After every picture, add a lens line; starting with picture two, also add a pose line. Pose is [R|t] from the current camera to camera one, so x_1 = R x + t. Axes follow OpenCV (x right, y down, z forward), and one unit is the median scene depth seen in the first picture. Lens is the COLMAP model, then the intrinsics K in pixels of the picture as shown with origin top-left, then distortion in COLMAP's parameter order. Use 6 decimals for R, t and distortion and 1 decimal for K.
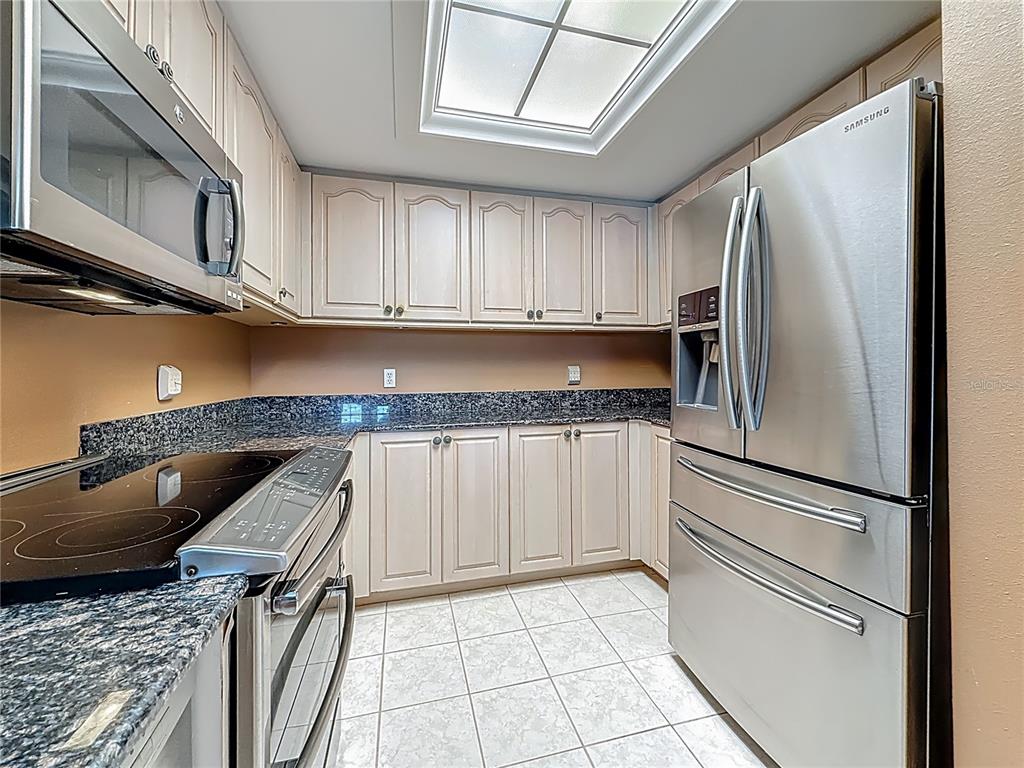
lens RADIAL K [[438.7, 0, 548.0], [0, 438.7, 365.6], [0, 0, 1]] dist [0.002290, -0.000363]
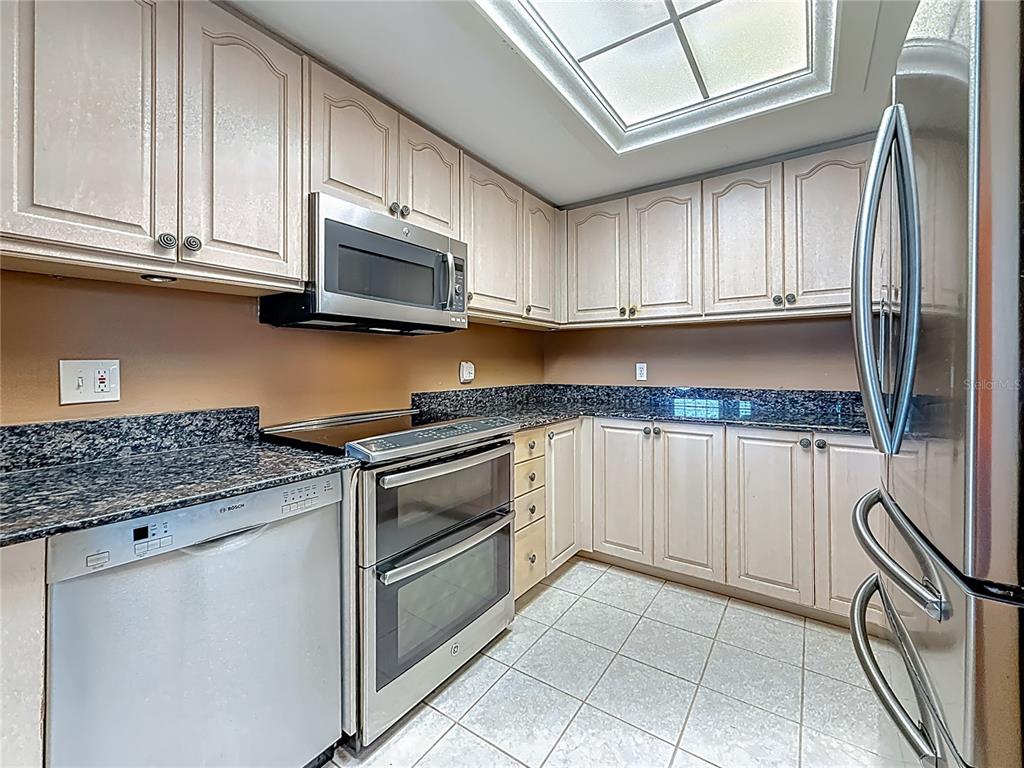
lens RADIAL K [[438.7, 0, 496.5], [0, 438.7, 360.8], [0, 0, 1]] dist [0.002290, -0.000363]
pose [[0.628731, -0.003491, -0.777615, 0.351216], [0.006115, 0.999981, 0.000455, -0.002207], [0.777599, -0.005041, 0.628740, 0.039287]]
